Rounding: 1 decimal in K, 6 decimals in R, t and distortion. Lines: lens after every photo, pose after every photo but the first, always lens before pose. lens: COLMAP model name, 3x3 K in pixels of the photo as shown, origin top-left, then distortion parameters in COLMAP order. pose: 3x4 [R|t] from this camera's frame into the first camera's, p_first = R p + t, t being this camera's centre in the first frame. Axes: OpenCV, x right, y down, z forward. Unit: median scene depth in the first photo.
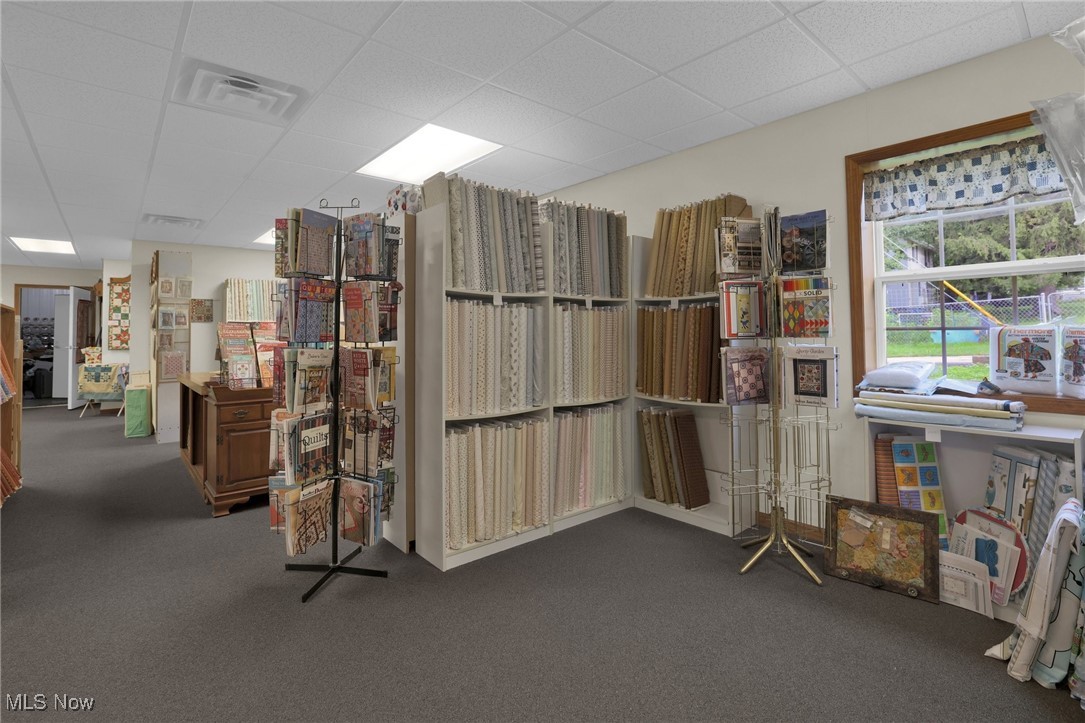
lens RADIAL K [[514.6, 0, 541.3], [0, 514.6, 313.7], [0, 0, 1]] dist [-0.001744, -0.000012]
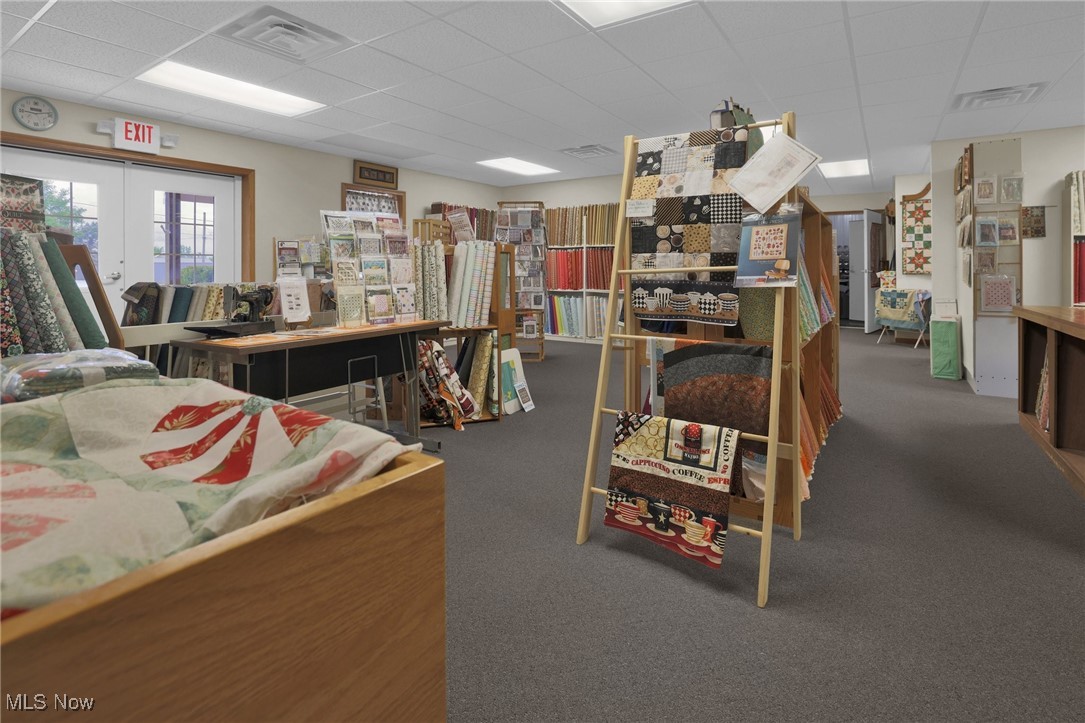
lens RADIAL K [[521.4, 0, 536.5], [0, 521.4, 265.9], [0, 0, 1]] dist [-0.075849, 0.036467]
pose [[0.273737, 0.006400, -0.961783, -0.157848], [0.032842, 0.999333, 0.015997, 0.020312], [0.961244, -0.035966, 0.273344, 0.128447]]
